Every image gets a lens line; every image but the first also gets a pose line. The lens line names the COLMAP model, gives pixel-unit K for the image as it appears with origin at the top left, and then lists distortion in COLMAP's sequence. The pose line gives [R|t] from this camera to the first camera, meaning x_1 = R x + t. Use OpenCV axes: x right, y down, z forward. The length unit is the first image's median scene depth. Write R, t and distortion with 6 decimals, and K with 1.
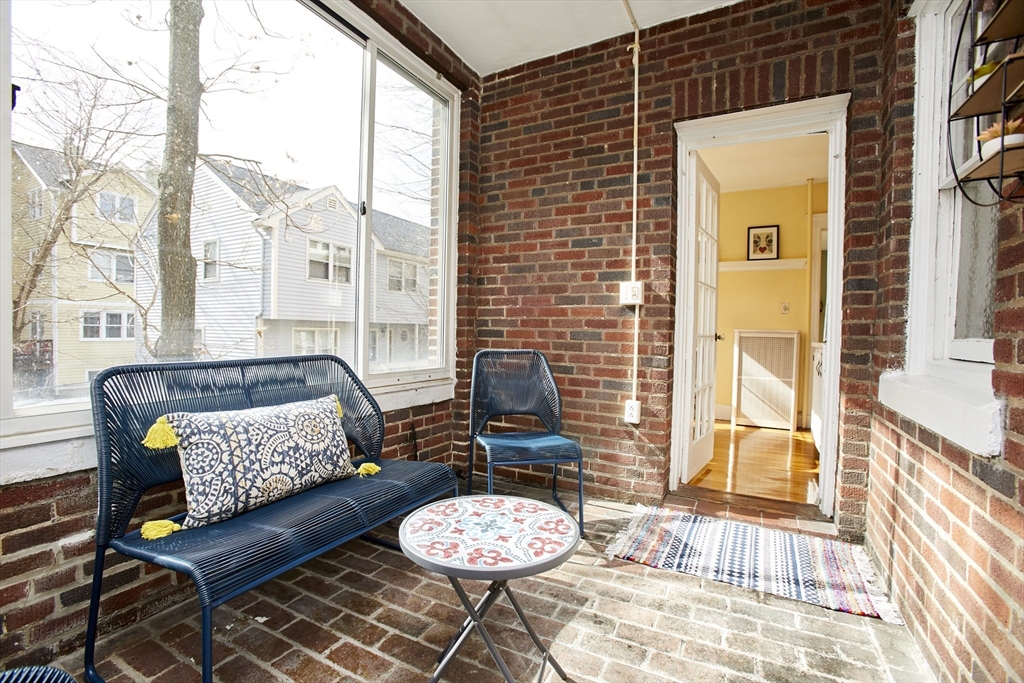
lens RADIAL K [[463.2, 0, 505.2], [0, 463.2, 343.3], [0, 0, 1]] dist [-0.077633, 0.028847]
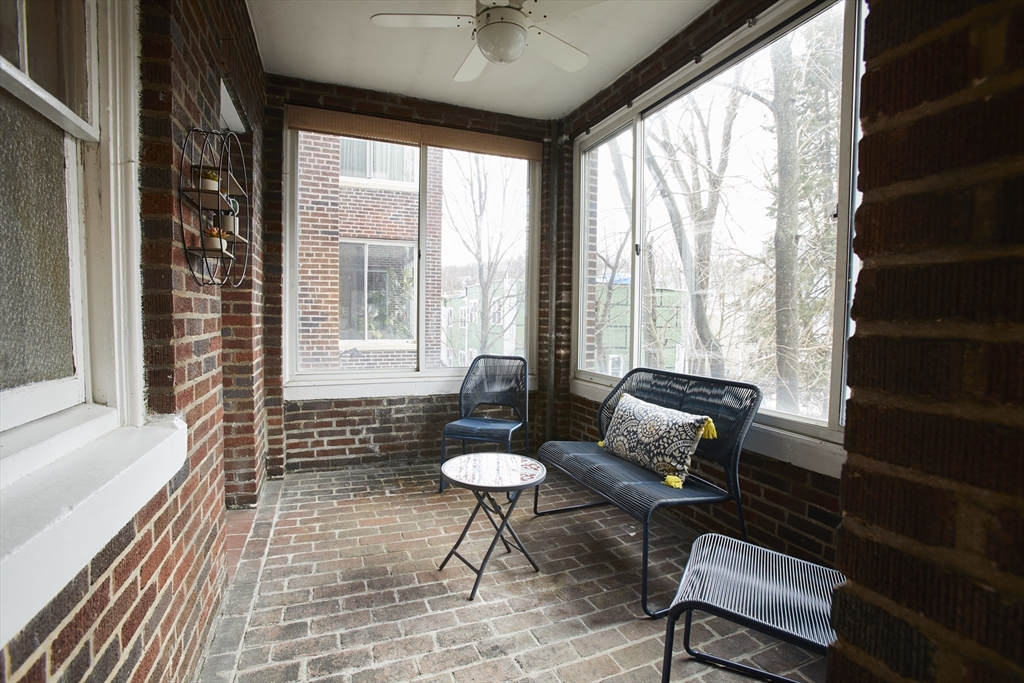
lens RADIAL K [[463.2, 0, 505.2], [0, 463.2, 343.3], [0, 0, 1]] dist [-0.077633, 0.028847]
pose [[-0.651792, 0.011658, -0.758308, 1.012286], [-0.044295, 0.997590, 0.053410, -0.131733], [0.757103, 0.068402, -0.649705, 1.729860]]
